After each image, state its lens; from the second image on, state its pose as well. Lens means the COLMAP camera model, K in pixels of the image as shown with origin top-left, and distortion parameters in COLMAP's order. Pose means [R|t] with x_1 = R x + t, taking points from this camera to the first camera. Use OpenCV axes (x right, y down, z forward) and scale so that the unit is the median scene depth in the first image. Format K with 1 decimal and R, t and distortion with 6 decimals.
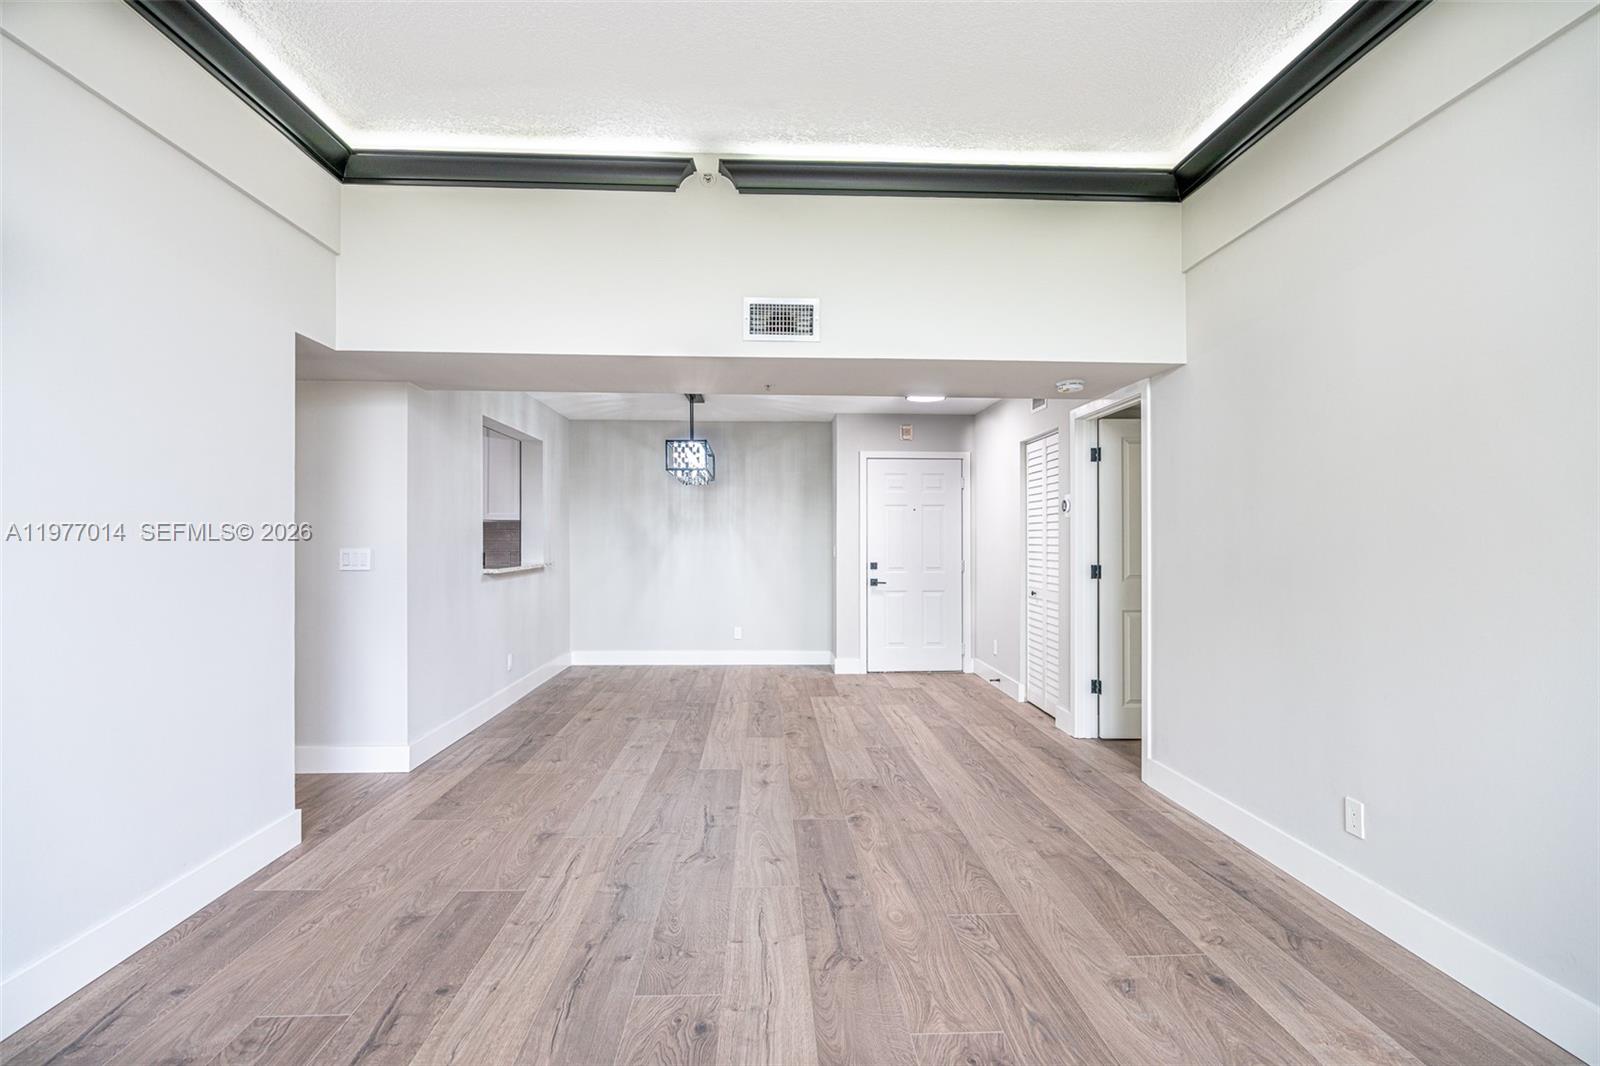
lens RADIAL K [[772.6, 0, 801.7], [0, 772.6, 533.4], [0, 0, 1]] dist [0.000357, 0.000110]
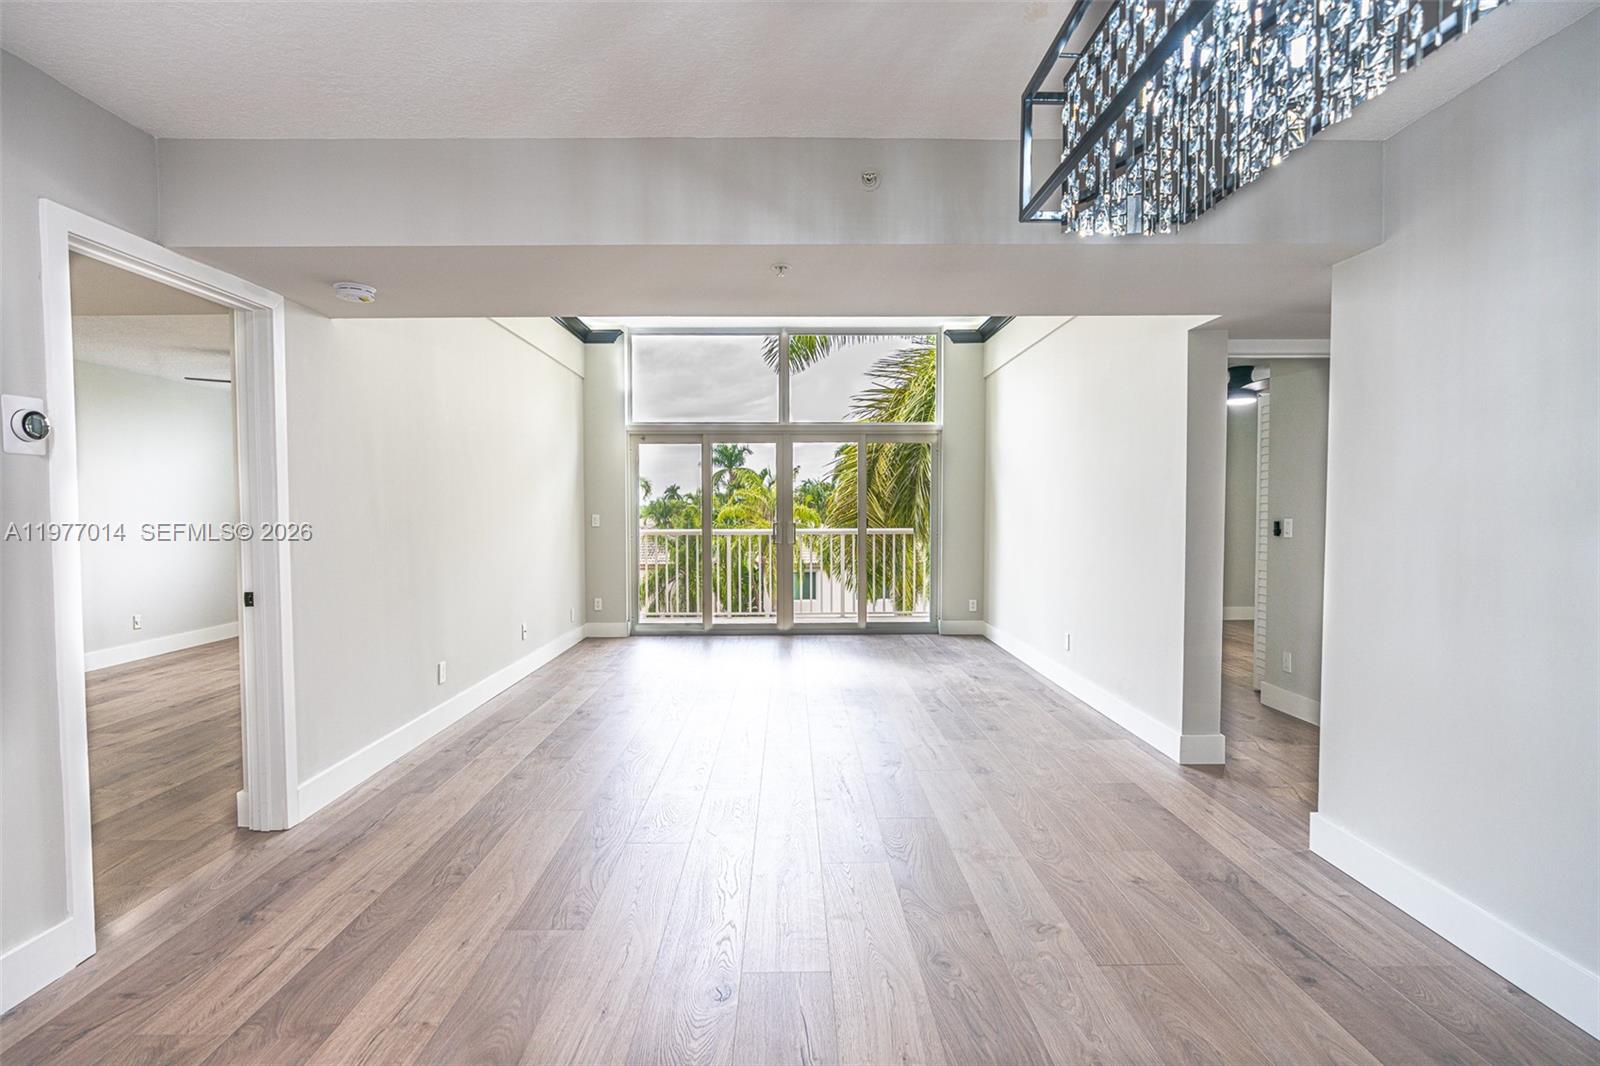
lens RADIAL K [[772.6, 0, 797.1], [0, 772.6, 533.1], [0, 0, 1]] dist [0.000357, 0.000110]
pose [[-0.999236, 0.000738, 0.039067, -0.099166], [0.001682, 0.999707, 0.024146, 0.015831], [-0.039038, 0.024194, -0.998945, 1.996224]]
